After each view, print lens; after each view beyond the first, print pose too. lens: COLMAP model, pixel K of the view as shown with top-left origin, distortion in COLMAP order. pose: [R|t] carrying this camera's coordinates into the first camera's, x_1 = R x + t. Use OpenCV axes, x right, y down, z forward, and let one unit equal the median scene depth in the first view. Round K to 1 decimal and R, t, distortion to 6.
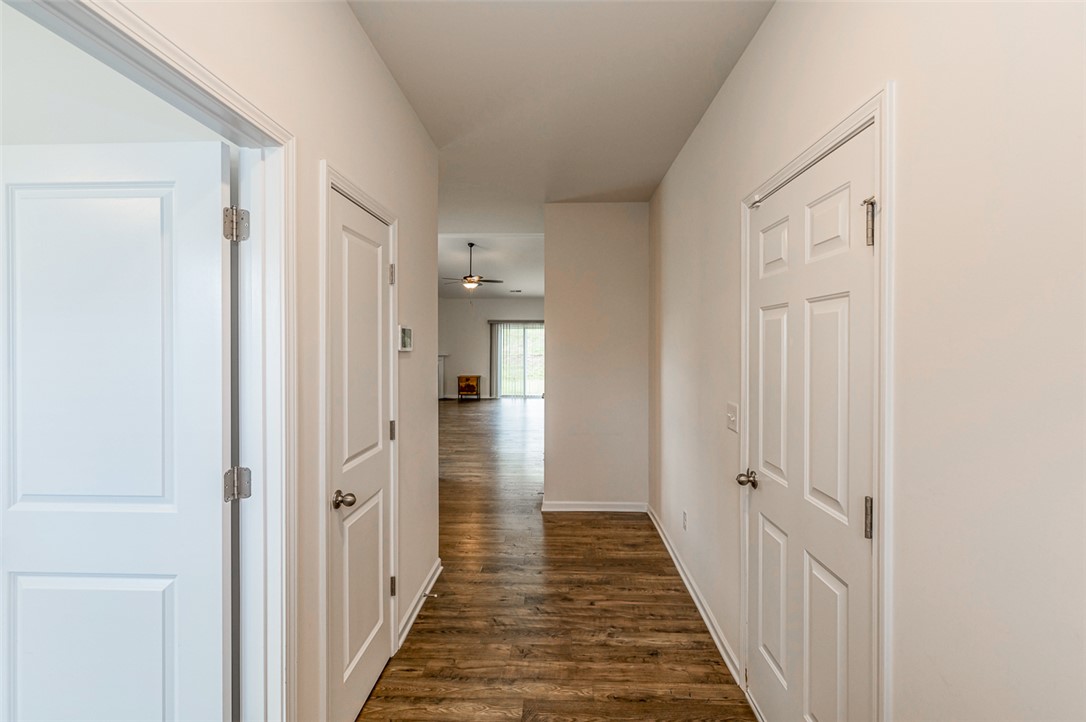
lens RADIAL K [[525.1, 0, 544.7], [0, 525.1, 346.8], [0, 0, 1]] dist [0.000295, 0.000054]
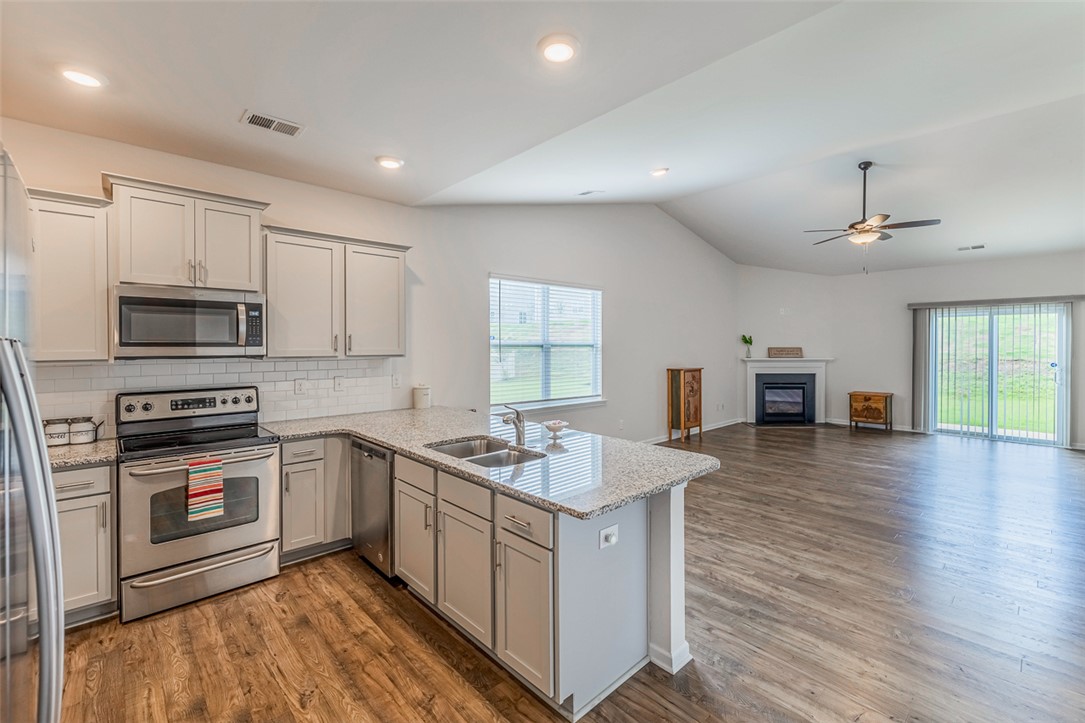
lens RADIAL K [[487.3, 0, 516.8], [0, 487.3, 348.5], [0, 0, 1]] dist [-0.000970, 0.000090]
pose [[0.698601, 0.003785, -0.715502, -0.020951], [-0.001805, 0.999992, 0.003527, -0.000423], [0.715509, -0.001173, 0.698602, 0.281296]]
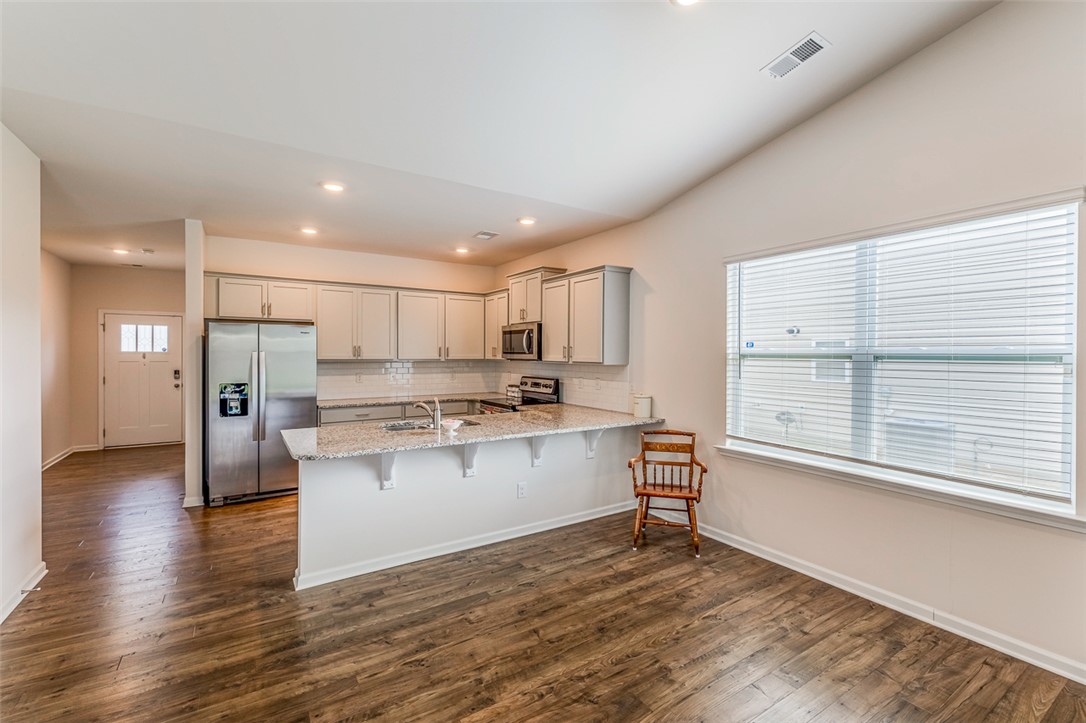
lens RADIAL K [[453.7, 0, 552.7], [0, 453.7, 357.2], [0, 0, 1]] dist [-0.000901, 0.000240]
pose [[-0.800243, 0.003476, -0.599666, -0.069112], [-0.006119, 0.999884, 0.013962, -0.003337], [0.599644, 0.014843, -0.800129, 0.680532]]
